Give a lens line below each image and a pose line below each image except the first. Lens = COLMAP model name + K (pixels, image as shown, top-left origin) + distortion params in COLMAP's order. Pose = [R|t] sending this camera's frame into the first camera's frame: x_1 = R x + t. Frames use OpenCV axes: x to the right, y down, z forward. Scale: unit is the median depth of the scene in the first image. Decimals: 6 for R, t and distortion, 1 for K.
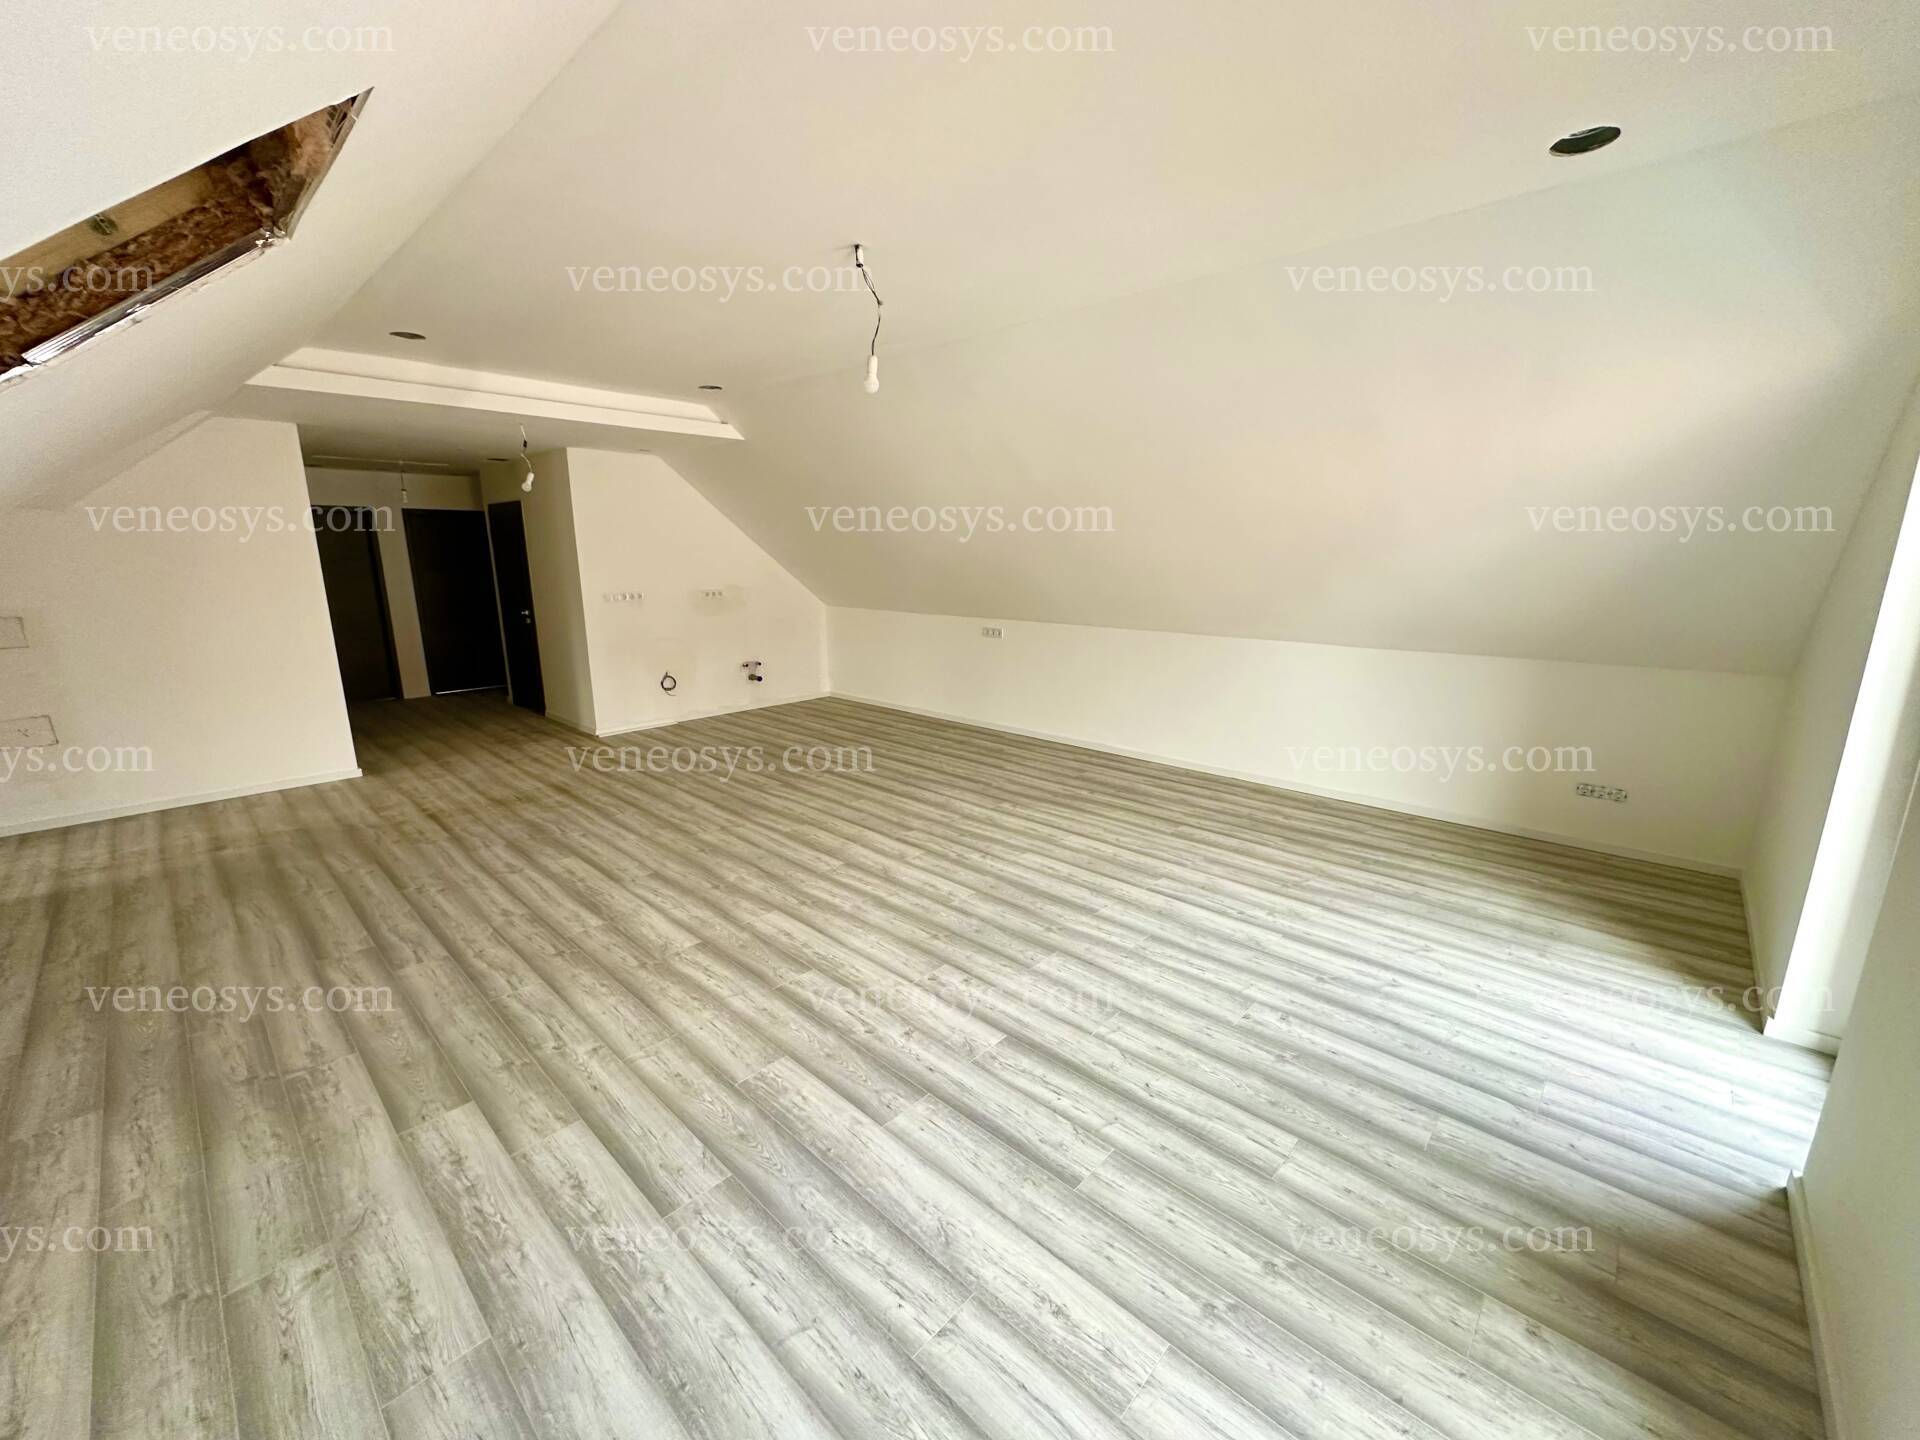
lens RADIAL K [[763.7, 0, 962.2], [0, 763.7, 720.8], [0, 0, 1]] dist [-0.003319, 0.000805]
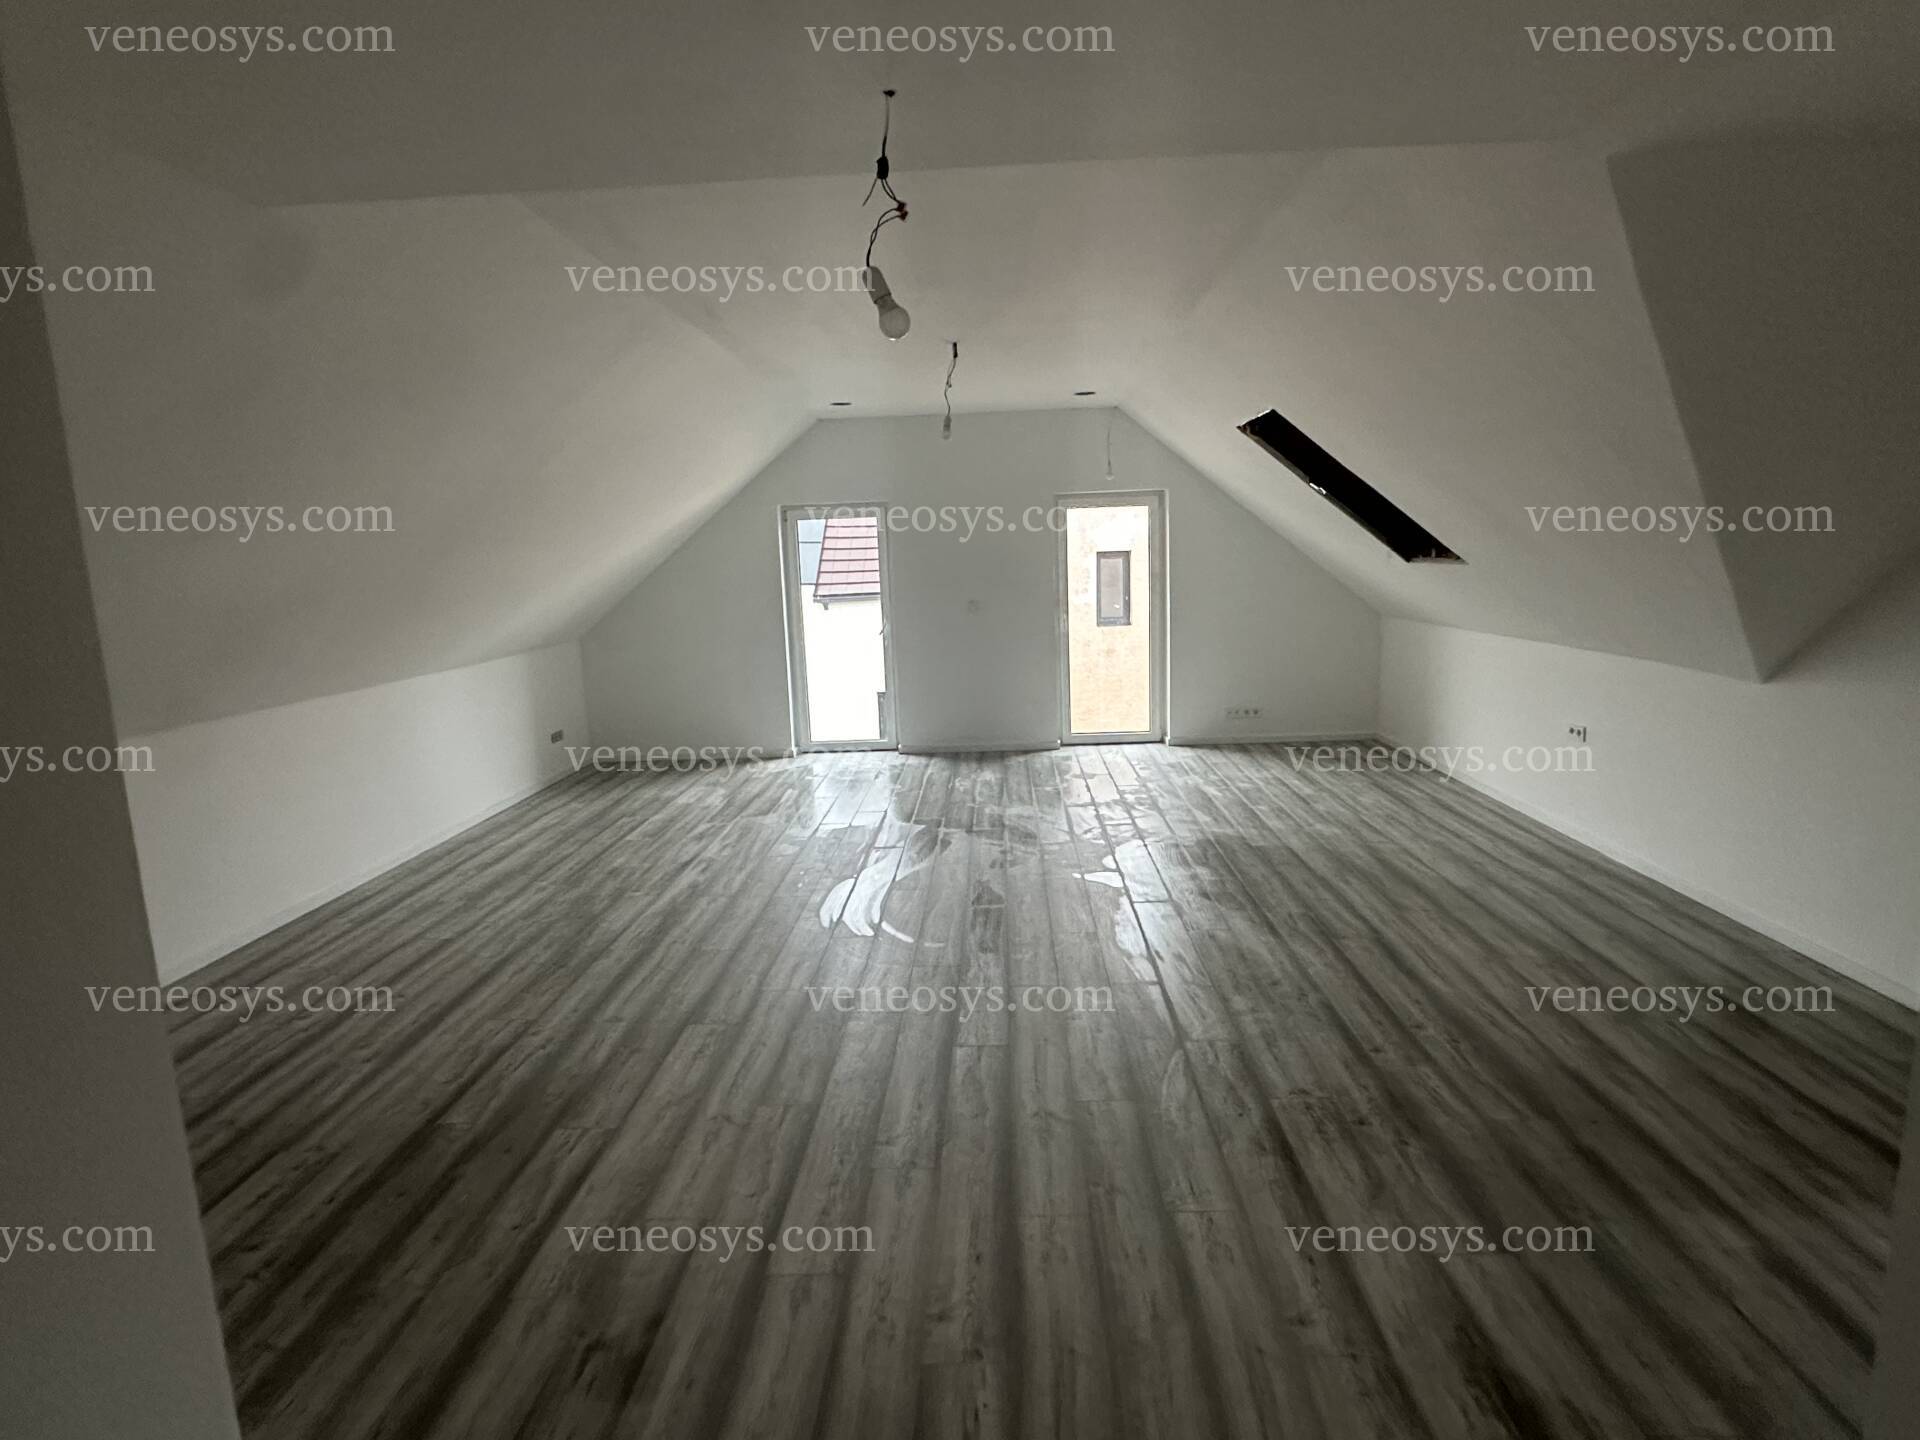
lens RADIAL K [[1012.9, 0, 955.6], [0, 1012.9, 720.2], [0, 0, 1]] dist [-0.003552, -0.000142]
pose [[-0.646727, -0.099464, 0.756208, -1.221047], [0.203602, 0.932970, 0.296839, -0.391983], [-0.735045, 0.345939, -0.583126, 1.743928]]
